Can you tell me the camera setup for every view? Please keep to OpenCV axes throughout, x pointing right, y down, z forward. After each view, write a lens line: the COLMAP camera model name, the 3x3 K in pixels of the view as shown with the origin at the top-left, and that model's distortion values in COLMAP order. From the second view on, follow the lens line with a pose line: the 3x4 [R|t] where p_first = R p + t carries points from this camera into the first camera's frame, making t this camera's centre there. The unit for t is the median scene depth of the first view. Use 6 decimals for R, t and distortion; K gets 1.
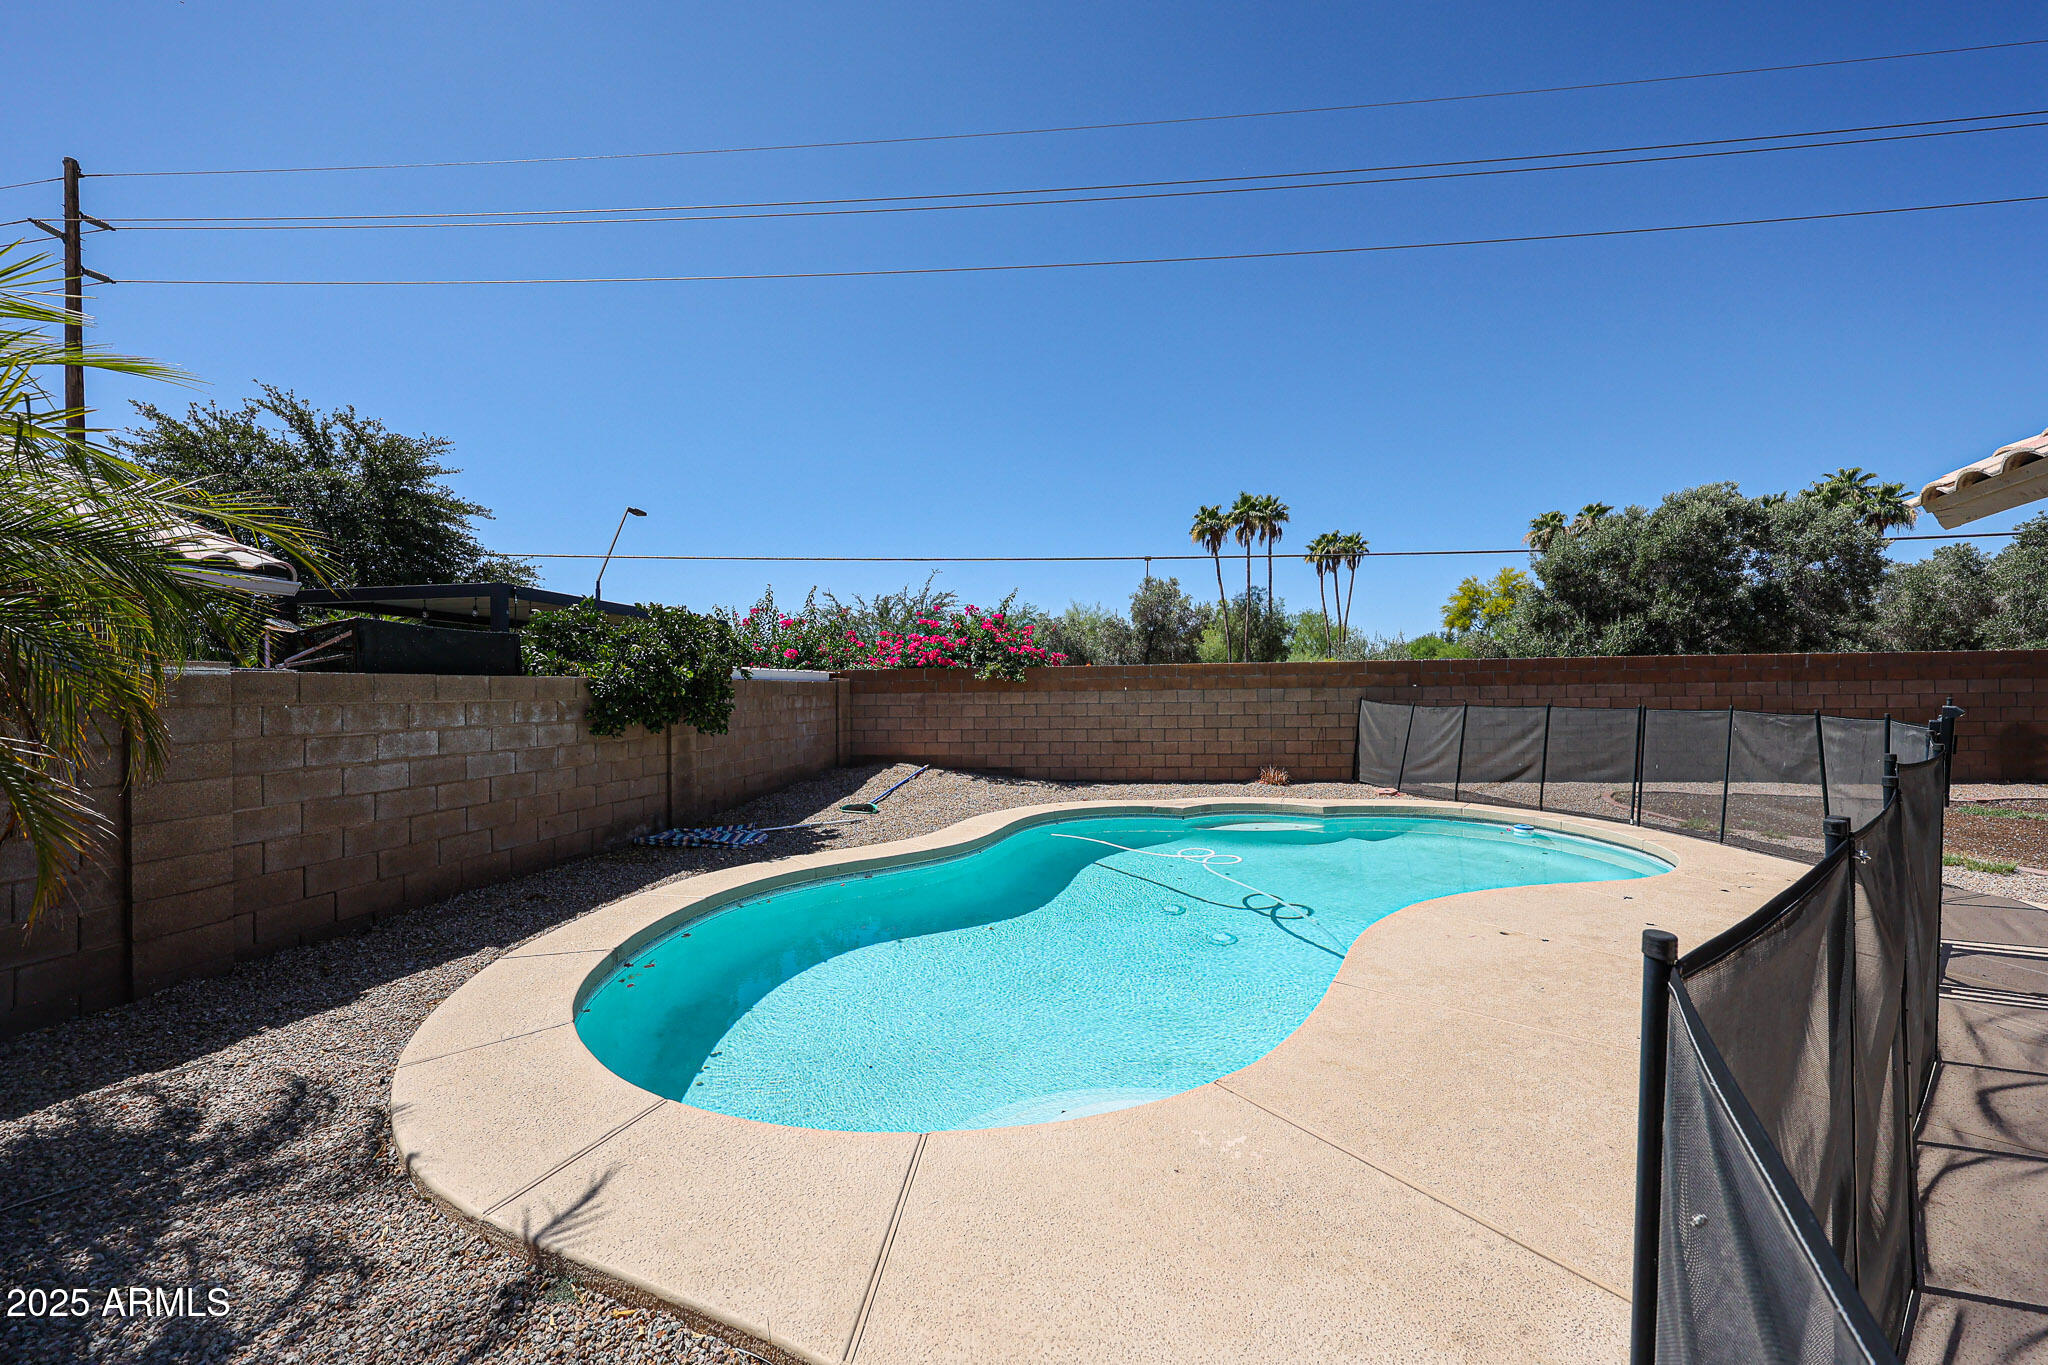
lens RADIAL K [[701.3, 0, 1039.7], [0, 701.3, 690.1], [0, 0, 1]] dist [0.001356, 0.000090]
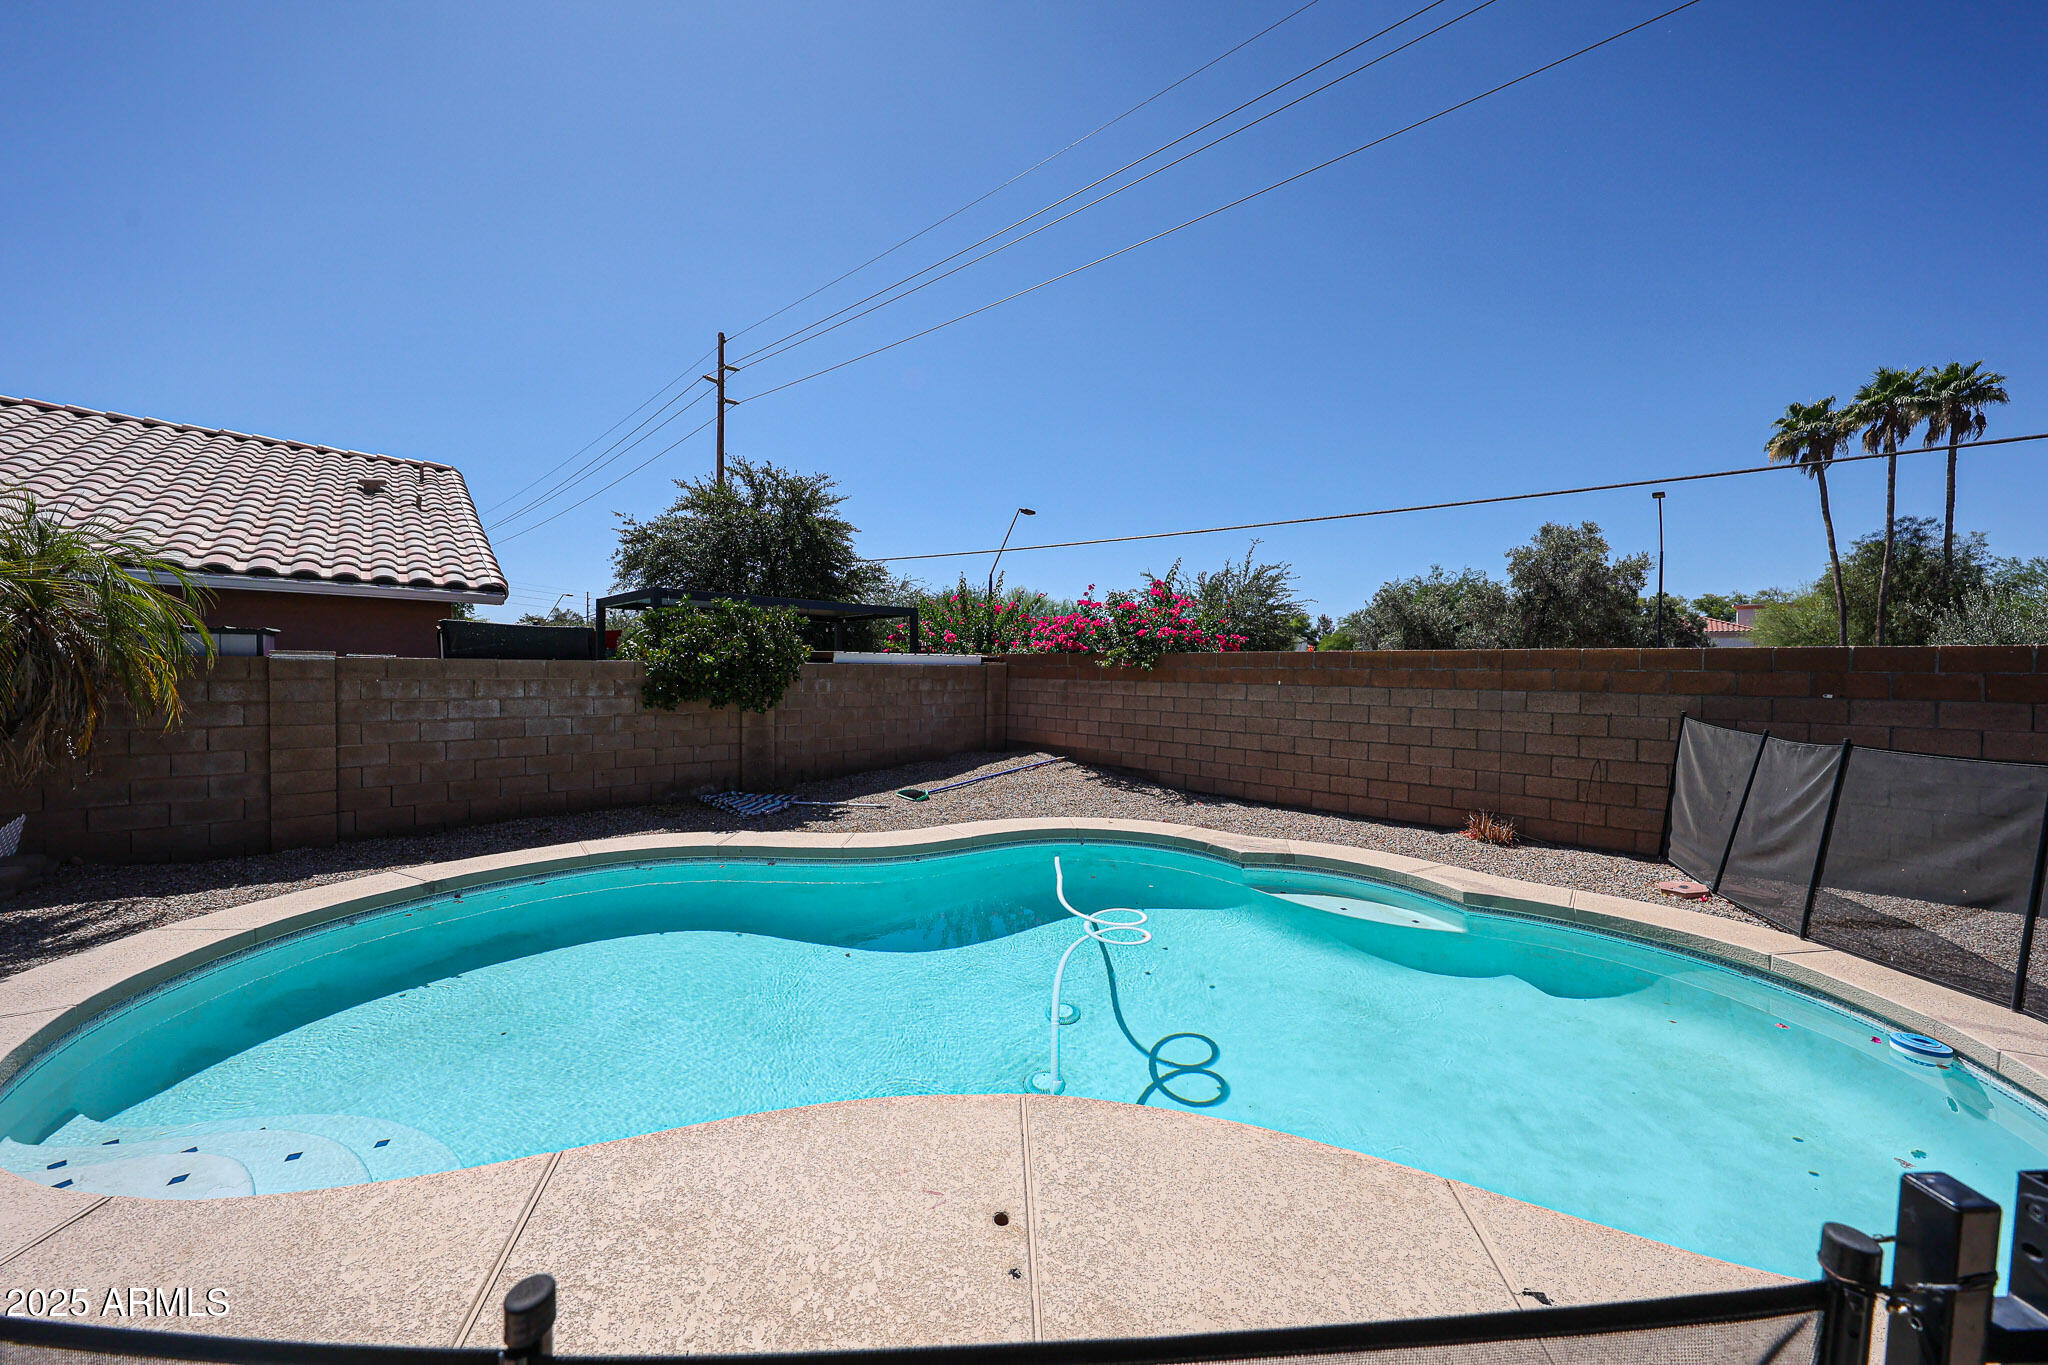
lens RADIAL K [[701.3, 0, 1031.5], [0, 701.3, 683.4], [0, 0, 1]] dist [0.001356, 0.000090]
pose [[0.800995, 0.035256, -0.597632, 0.405414], [-0.022593, 0.999333, 0.028673, -0.018942], [0.598244, -0.009465, 0.801258, 0.260120]]
